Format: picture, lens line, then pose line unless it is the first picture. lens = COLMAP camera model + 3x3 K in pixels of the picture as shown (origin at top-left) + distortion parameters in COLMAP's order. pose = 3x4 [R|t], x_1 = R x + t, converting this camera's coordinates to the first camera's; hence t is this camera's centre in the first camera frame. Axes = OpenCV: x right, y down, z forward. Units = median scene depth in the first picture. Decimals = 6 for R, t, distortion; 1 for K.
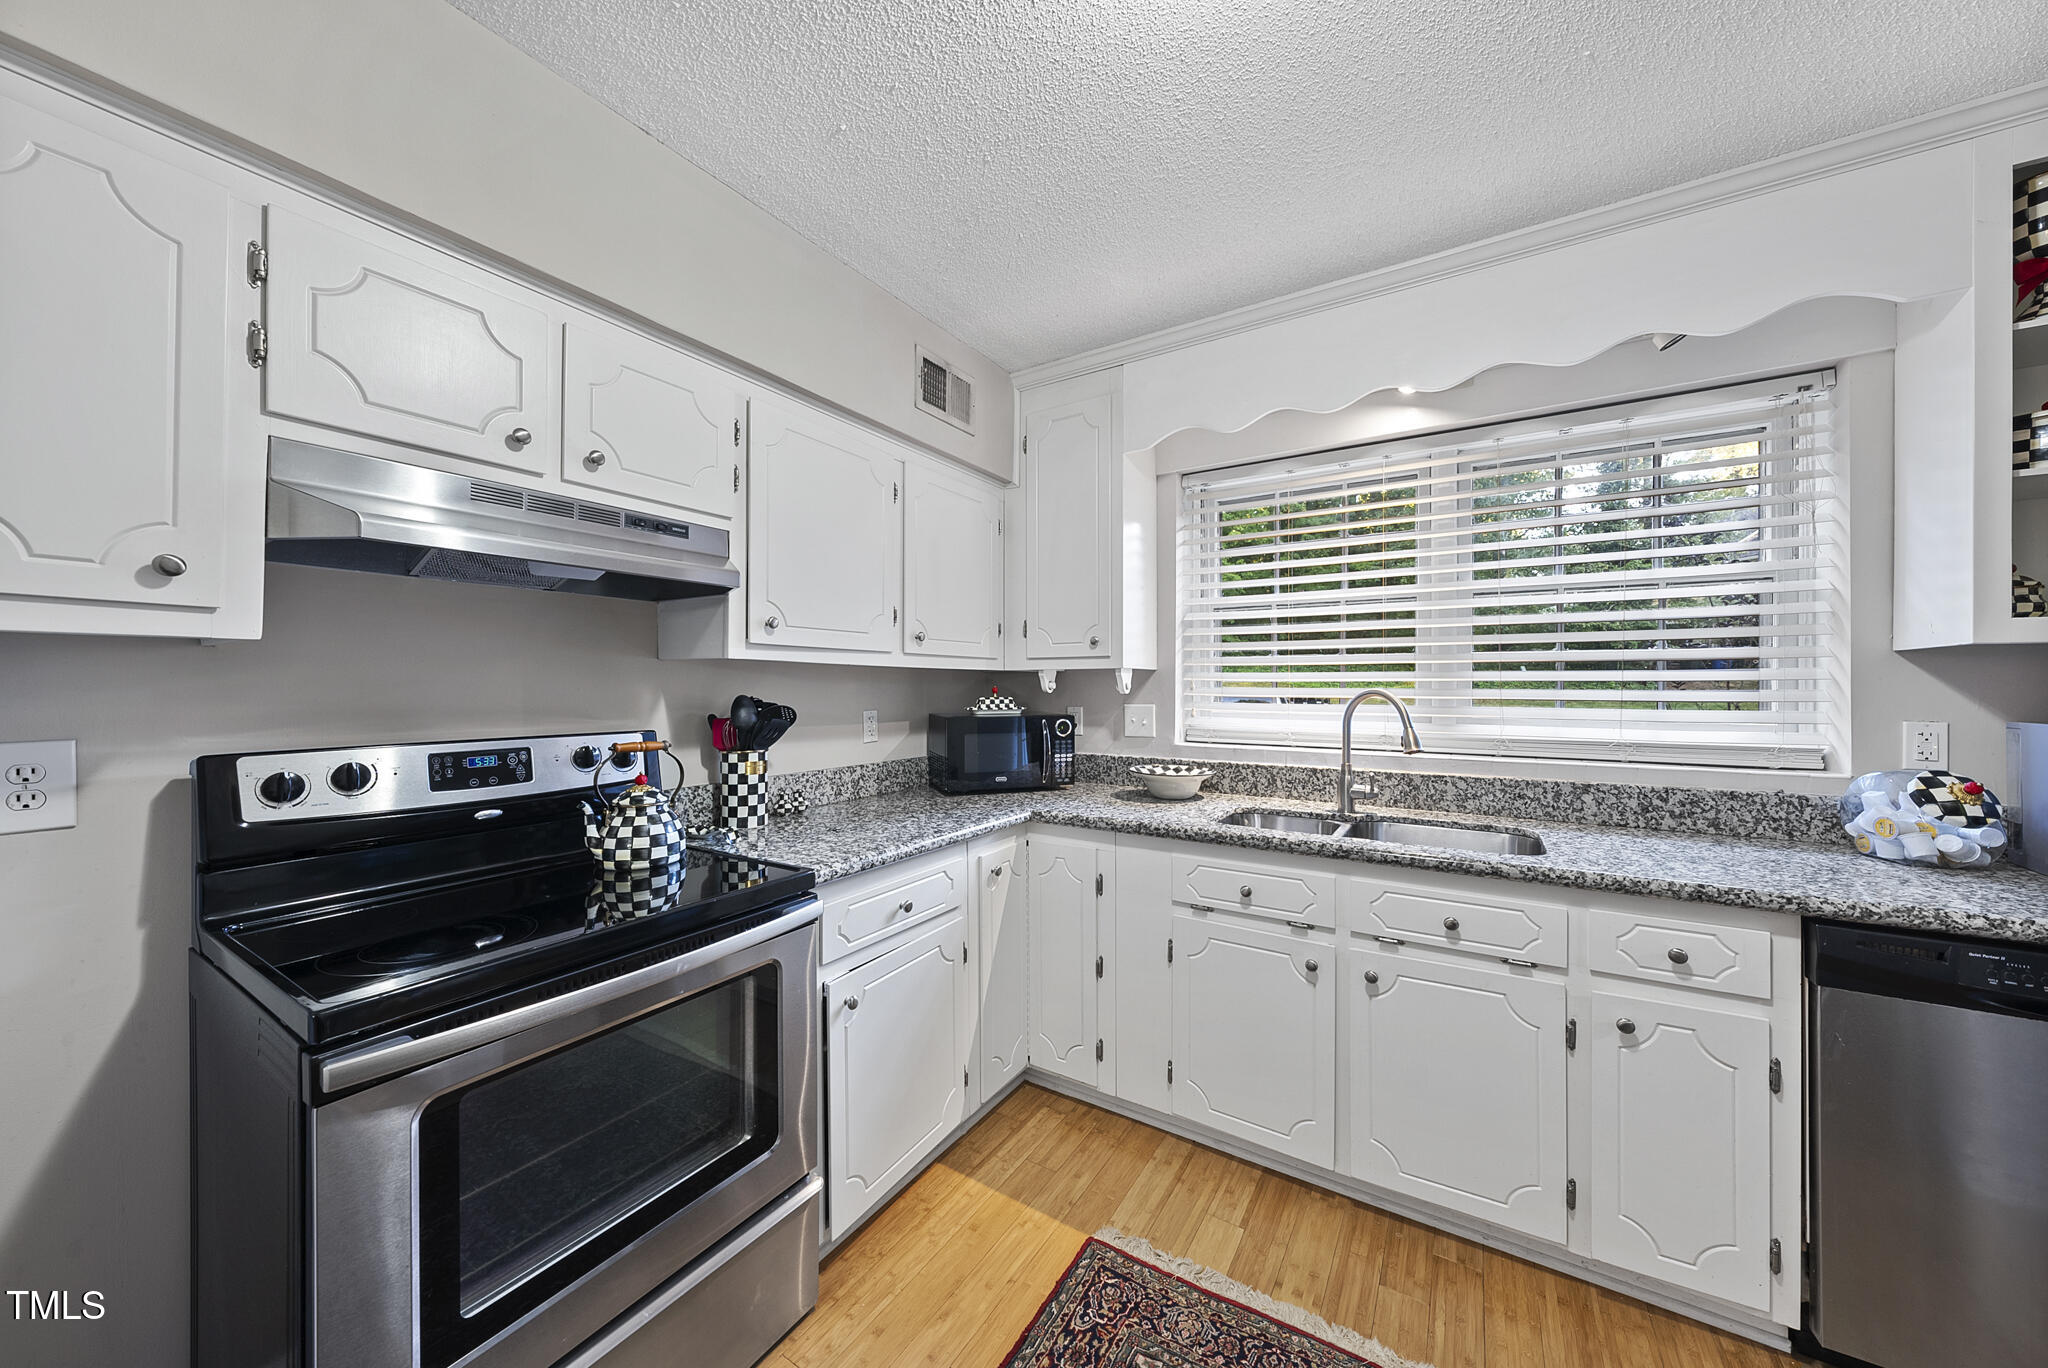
lens RADIAL K [[703.5, 0, 1025.7], [0, 703.5, 684.9], [0, 0, 1]] dist [-0.005342, 0.000833]
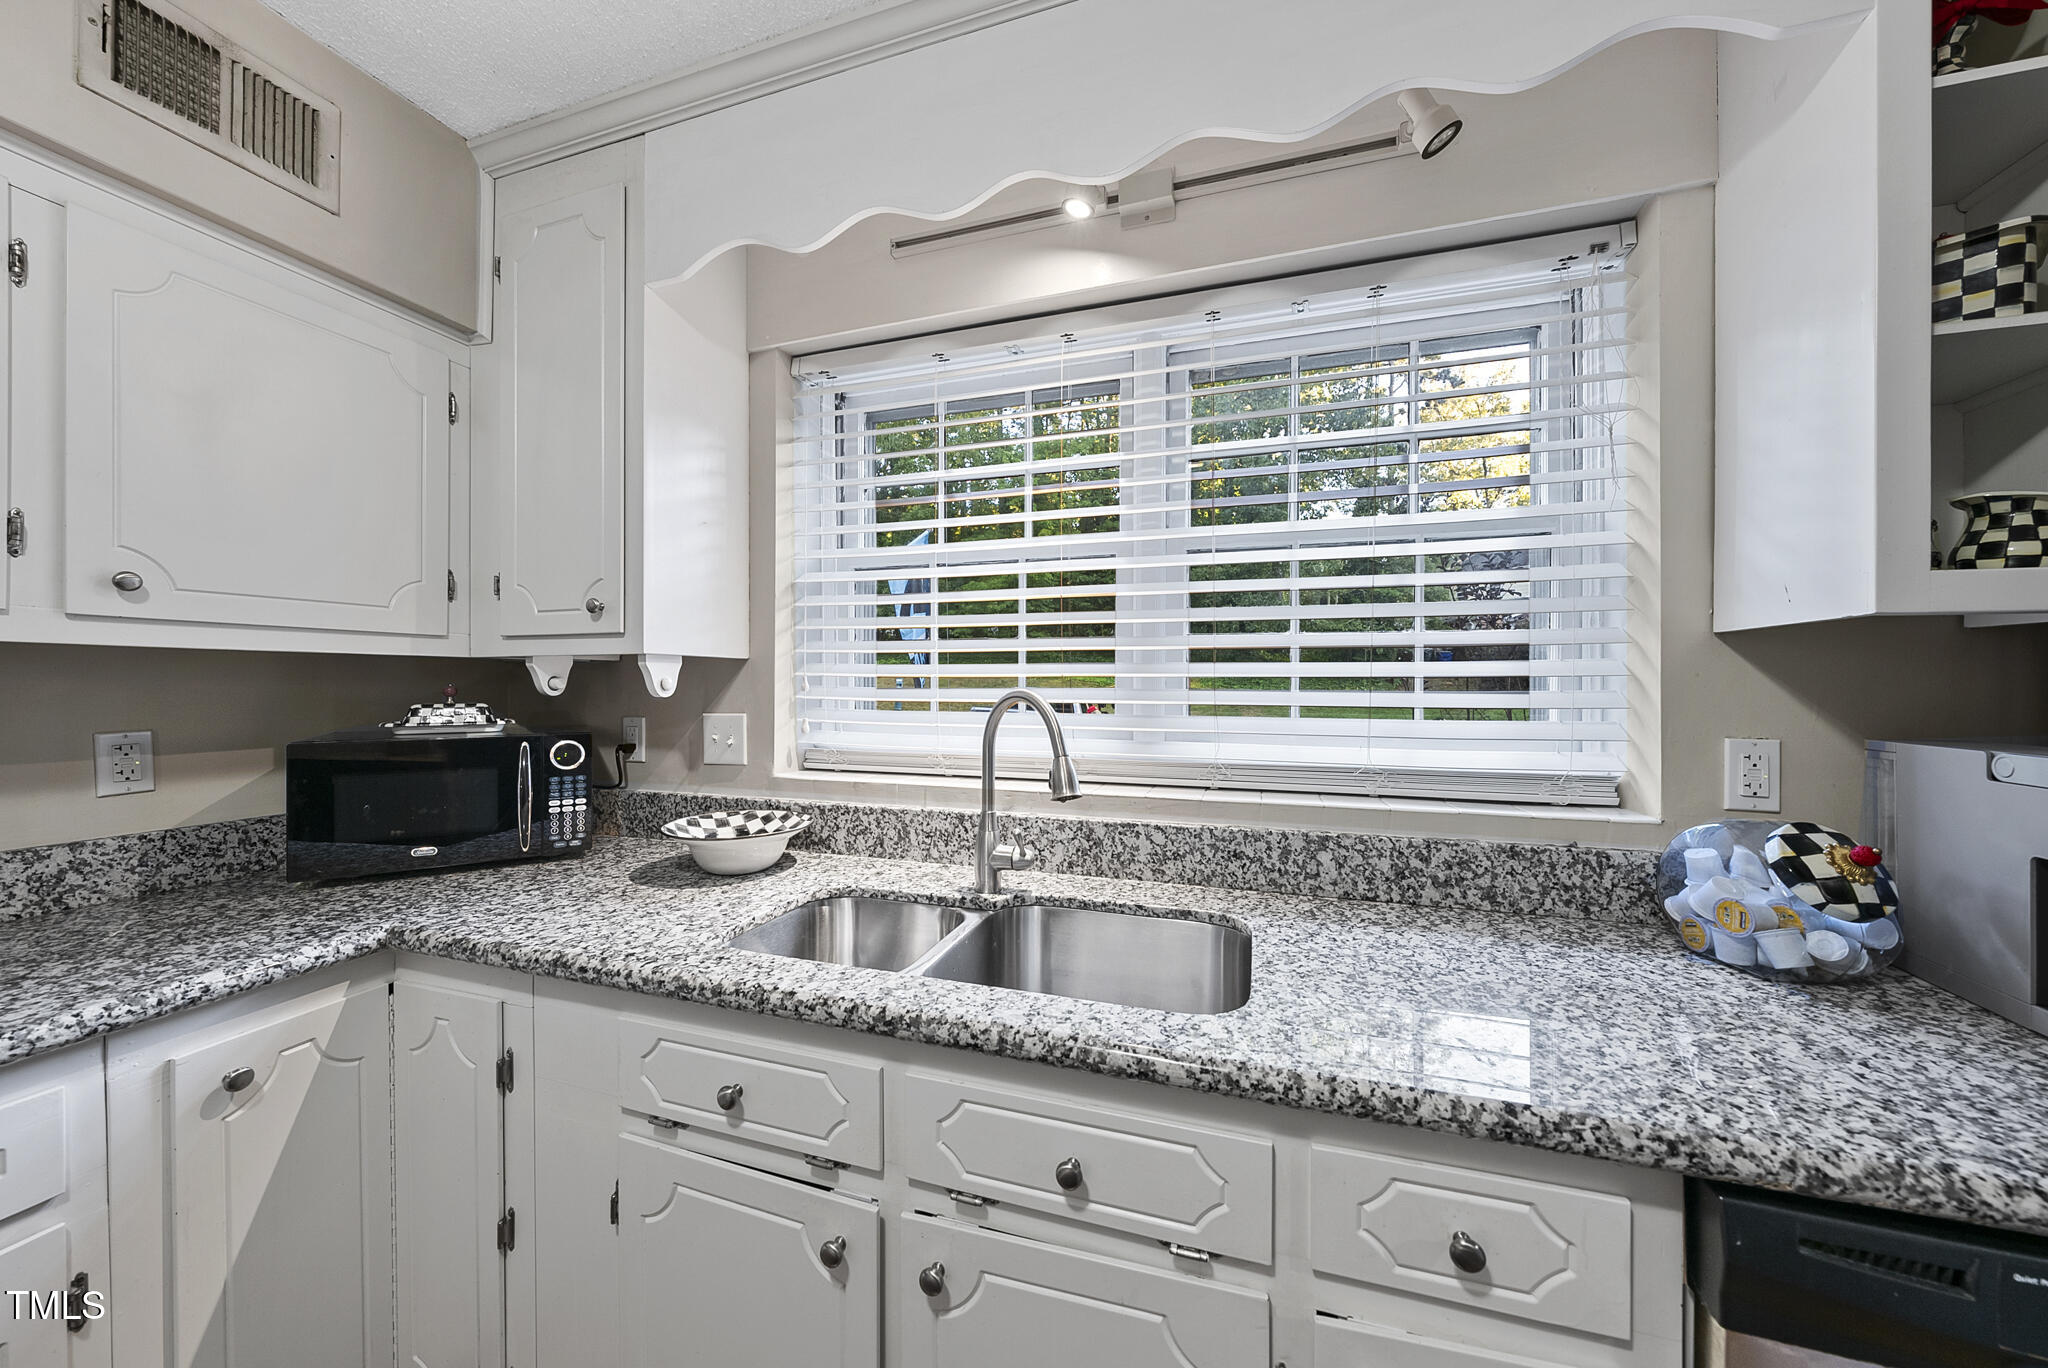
lens RADIAL K [[703.5, 0, 1029.9], [0, 703.5, 682.6], [0, 0, 1]] dist [-0.005342, 0.000833]
pose [[0.968502, 0.000693, 0.249005, 0.406149], [-0.000963, 0.999999, 0.000963, -0.001170], [-0.249004, -0.001173, 0.968502, 0.475119]]
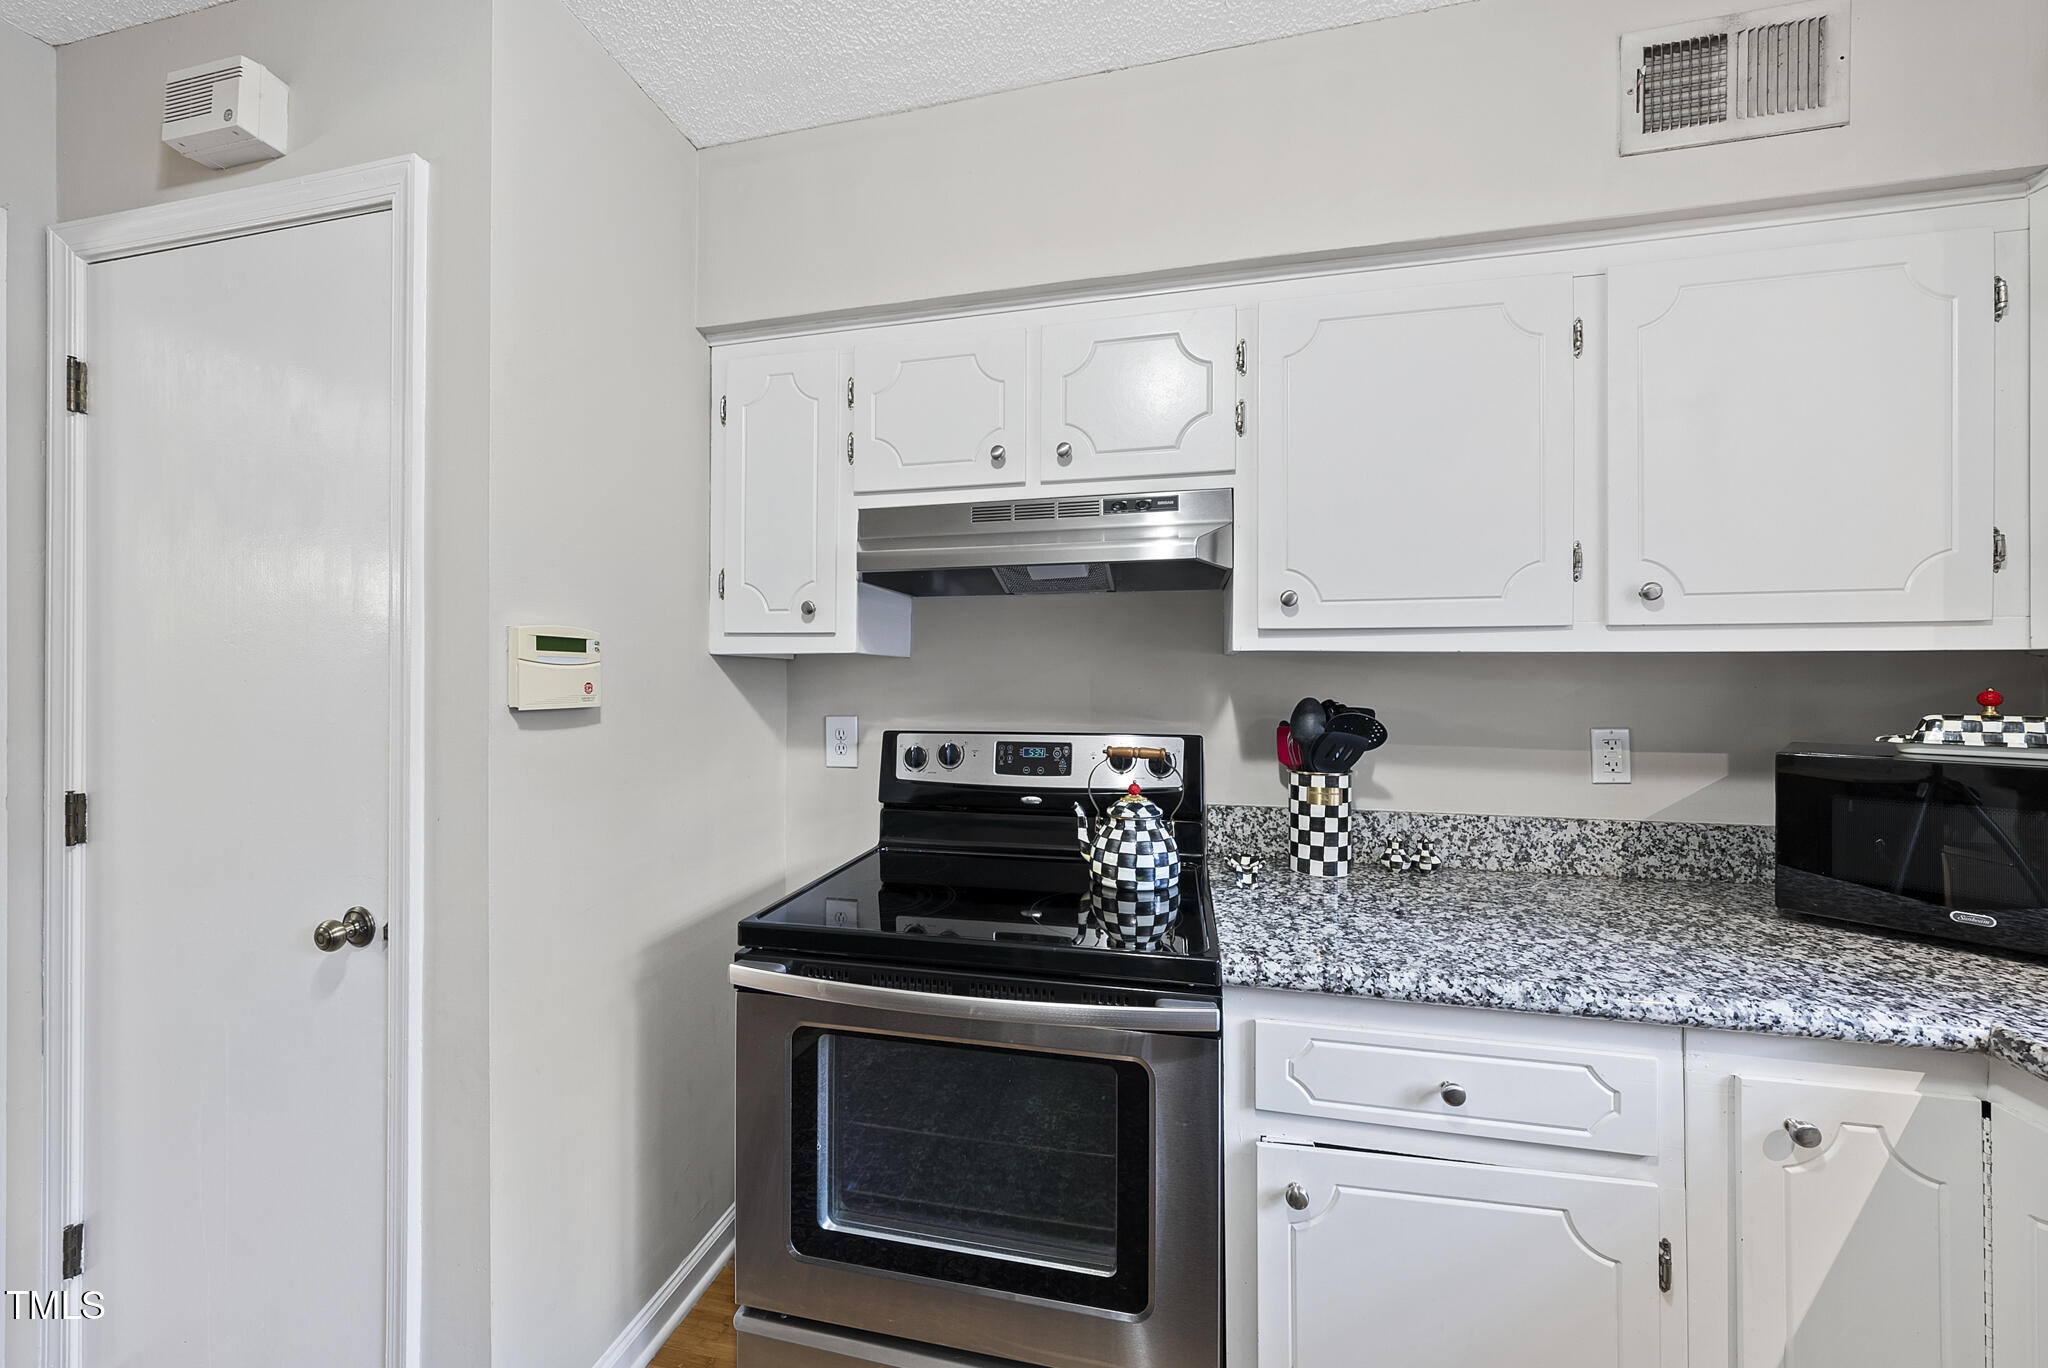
lens RADIAL K [[703.5, 0, 1018.9], [0, 703.5, 680.0], [0, 0, 1]] dist [-0.005342, 0.000833]
pose [[0.336974, -0.000745, -0.941514, 0.221141], [-0.000414, 0.999999, -0.000940, -0.004073], [0.941514, 0.000707, 0.336973, 0.480782]]
